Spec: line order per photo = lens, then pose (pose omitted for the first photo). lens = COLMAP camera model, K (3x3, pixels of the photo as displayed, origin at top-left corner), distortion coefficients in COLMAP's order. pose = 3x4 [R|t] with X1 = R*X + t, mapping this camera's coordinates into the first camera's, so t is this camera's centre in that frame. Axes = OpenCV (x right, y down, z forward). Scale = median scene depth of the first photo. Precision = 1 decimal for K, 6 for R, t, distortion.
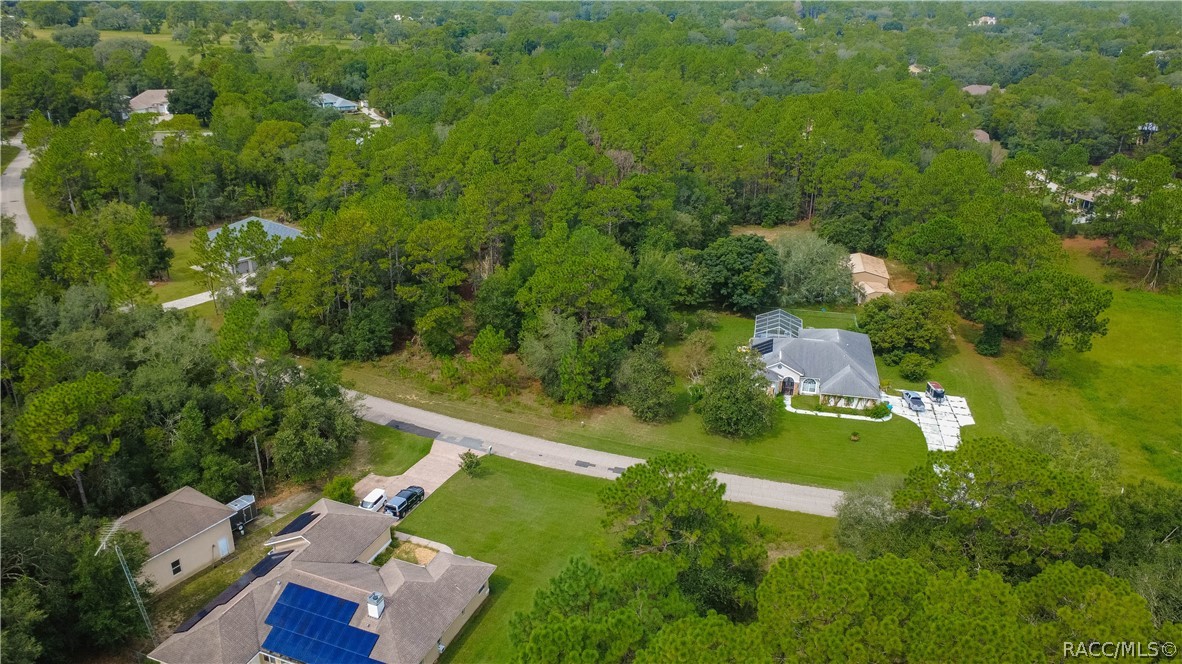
lens RADIAL K [[856.4, 0, 591.0], [0, 856.4, 332.0], [0, 0, 1]] dist [0.000850, 0.001267]
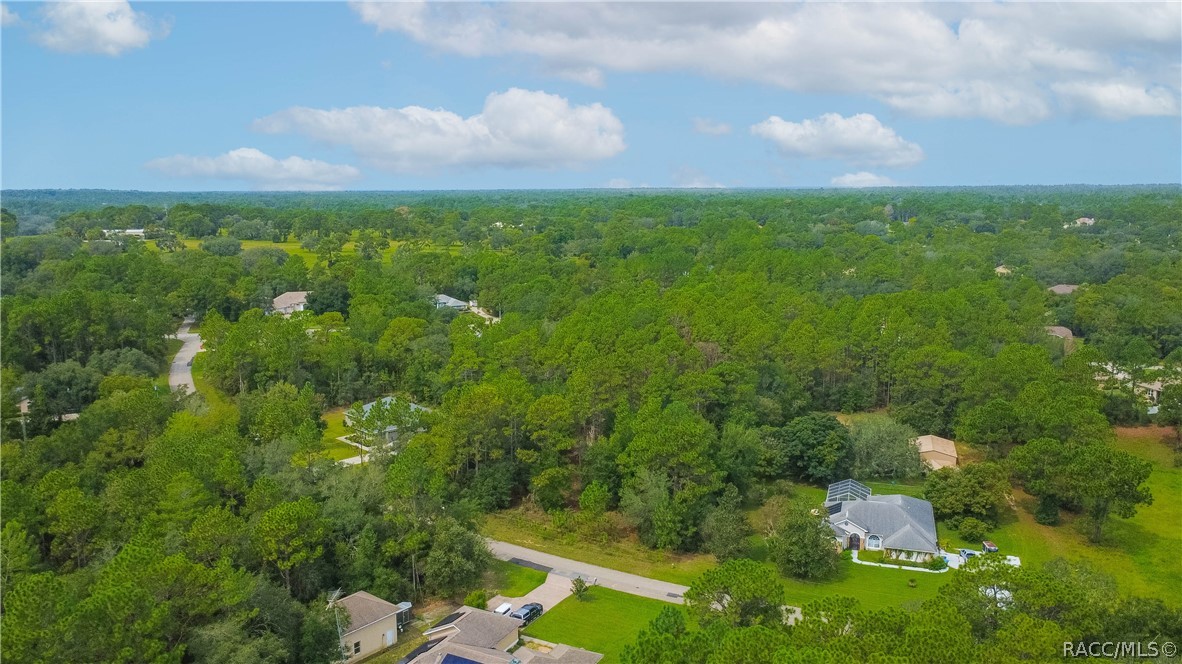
lens RADIAL K [[856.4, 0, 591.0], [0, 856.4, 332.0], [0, 0, 1]] dist [0.000850, 0.001267]
pose [[0.994295, 0.001899, -0.106646, 0.002305], [-0.025861, 0.974301, -0.223762, 0.046835], [0.103480, 0.225243, 0.968792, -0.168611]]
